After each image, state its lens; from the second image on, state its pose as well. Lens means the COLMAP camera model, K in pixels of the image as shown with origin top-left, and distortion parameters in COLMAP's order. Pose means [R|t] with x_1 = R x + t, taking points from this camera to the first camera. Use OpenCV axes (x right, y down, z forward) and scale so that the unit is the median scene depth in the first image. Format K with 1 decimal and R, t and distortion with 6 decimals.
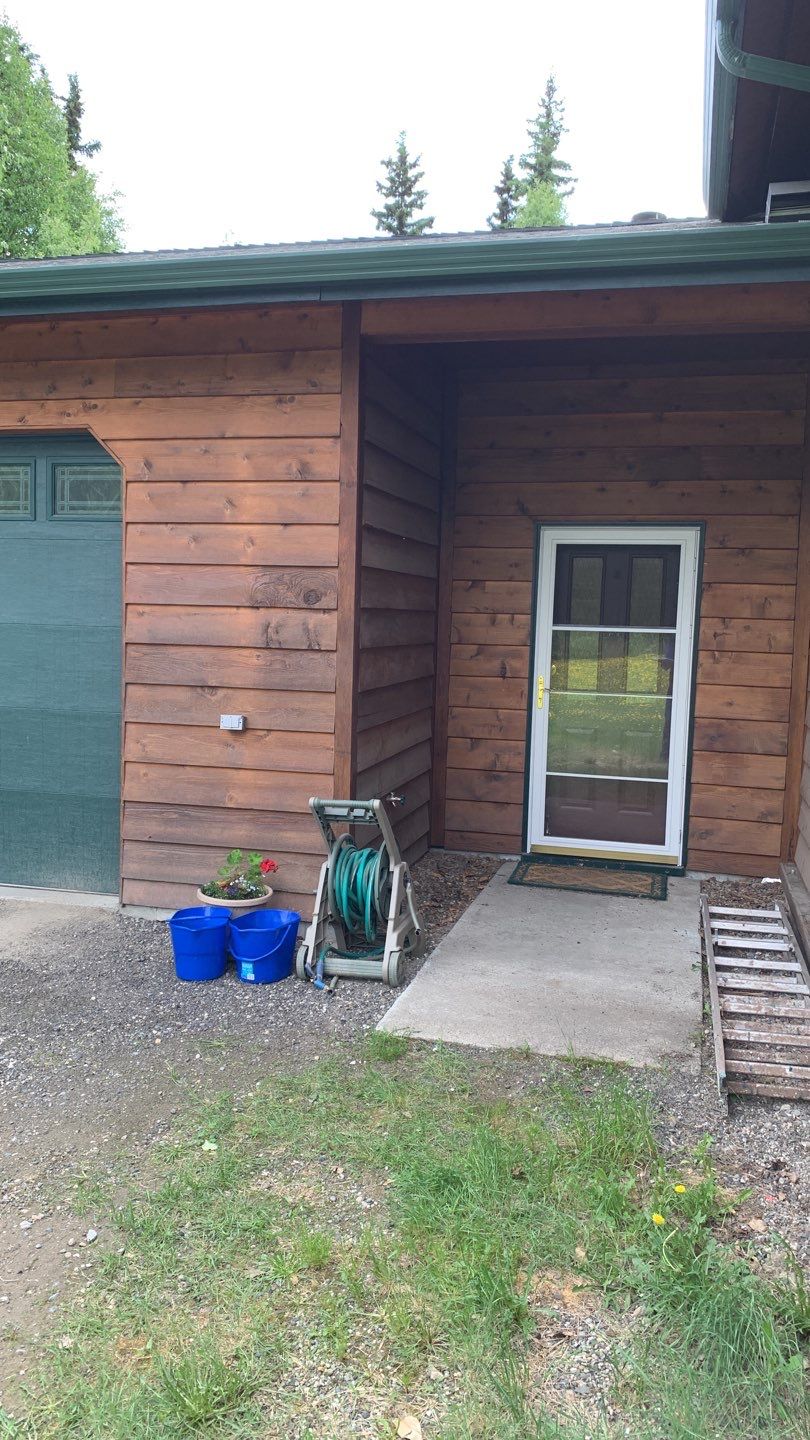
lens RADIAL K [[1104.8, 0, 400.5], [0, 1104.8, 712.2], [0, 0, 1]] dist [0.062390, -0.068989]
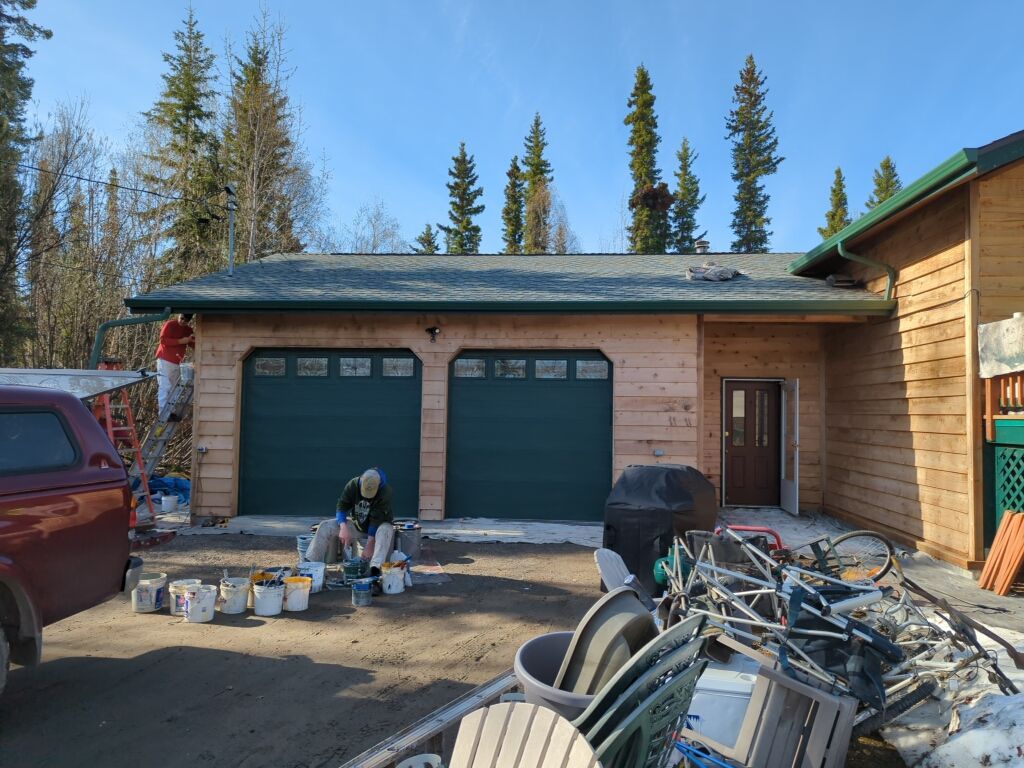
lens RADIAL K [[730.9, 0, 507.0], [0, 730.9, 392.6], [0, 0, 1]] dist [0.079539, -0.073877]
pose [[0.984830, -0.005263, 0.173439, -0.827782], [0.024739, 0.993587, -0.110326, 0.052156], [-0.171747, 0.112944, 0.978645, -0.744185]]
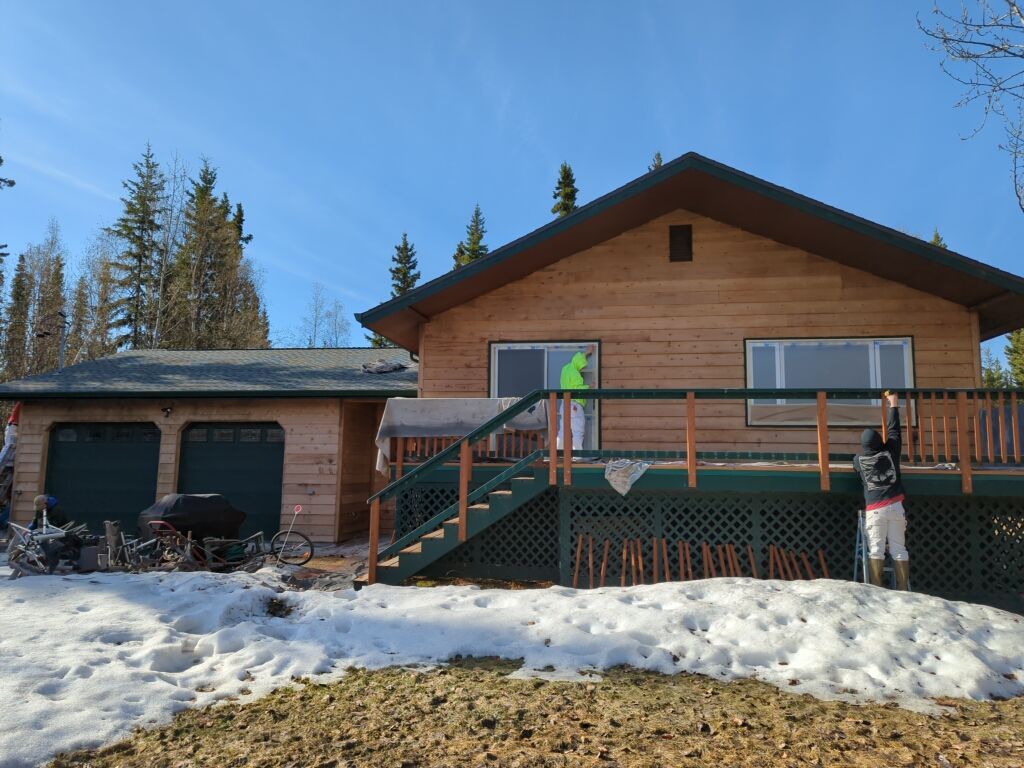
lens RADIAL K [[730.9, 0, 507.0], [0, 730.9, 392.6], [0, 0, 1]] dist [0.079539, -0.073877]
pose [[0.994435, -0.001426, 0.105345, 0.279269], [0.021499, 0.981614, -0.189660, 0.176051], [-0.103138, 0.190869, 0.976182, -1.764239]]
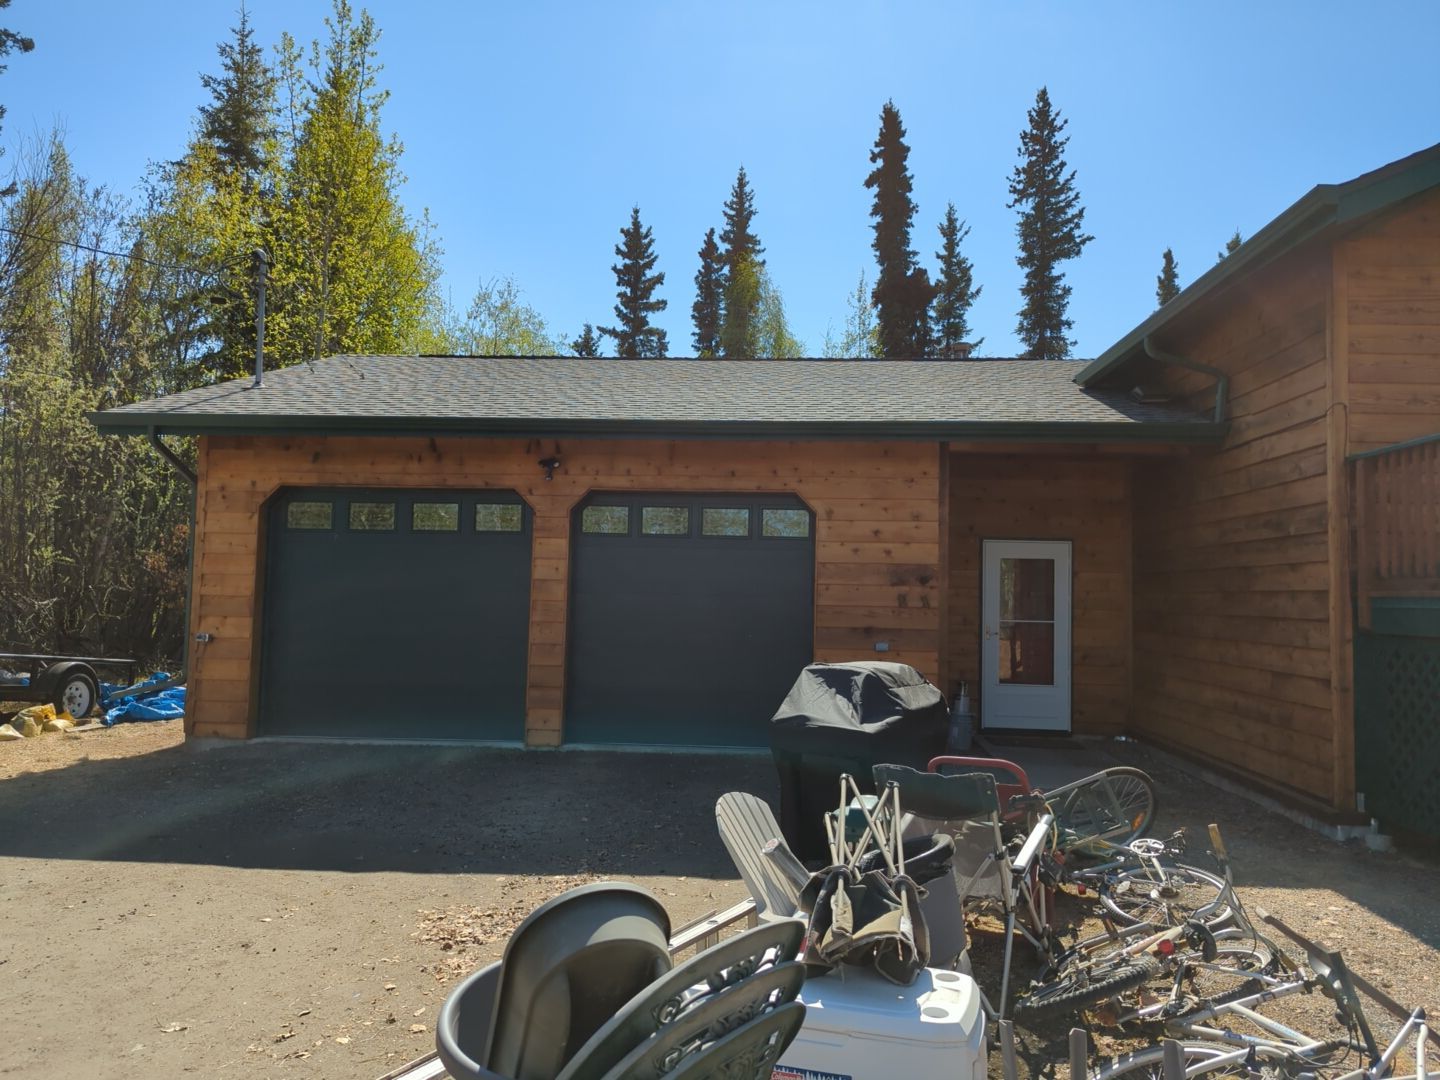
lens RADIAL K [[1033.4, 0, 712.8], [0, 1033.4, 548.9], [0, 0, 1]] dist [0.070096, -0.063143]
pose [[0.984102, 0.005670, 0.177516, -0.728960], [0.017375, 0.991622, -0.127996, 0.063778], [-0.176755, 0.129045, 0.975759, -0.671946]]
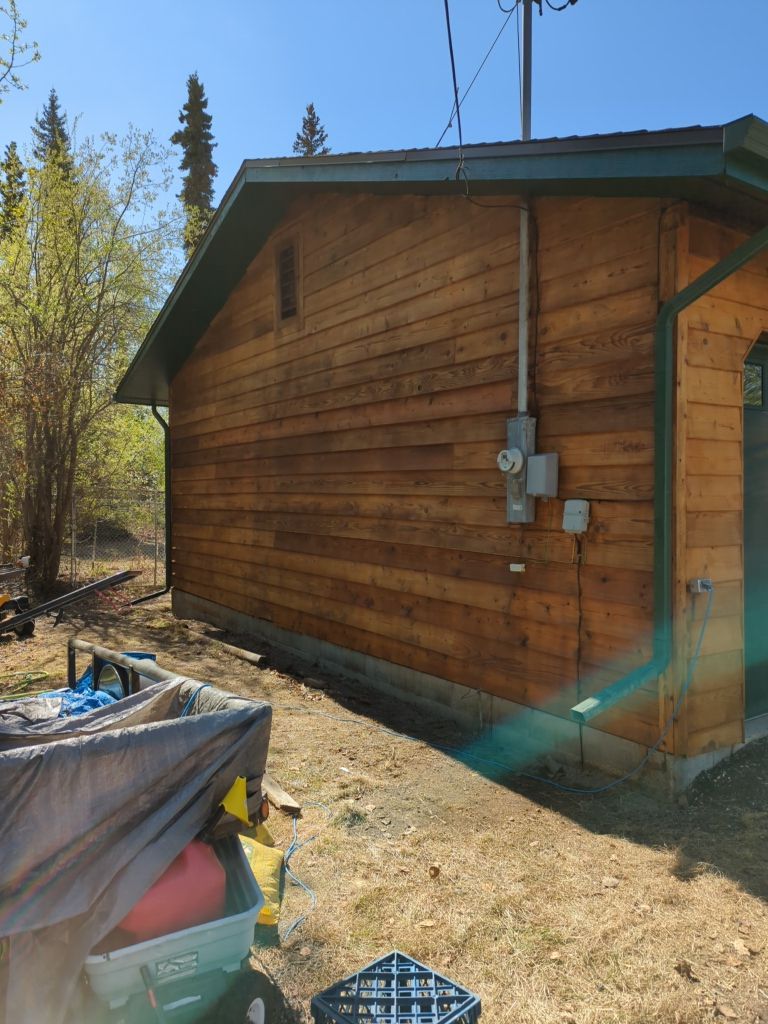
lens RADIAL K [[730.9, 0, 379.3], [0, 730.9, 510.7], [0, 0, 1]] dist [0.079539, -0.073877]
pose [[0.659489, -0.037628, 0.750771, -2.003780], [0.083490, 0.996234, -0.023408, -0.111244], [-0.747063, 0.078119, 0.660147, 1.002507]]
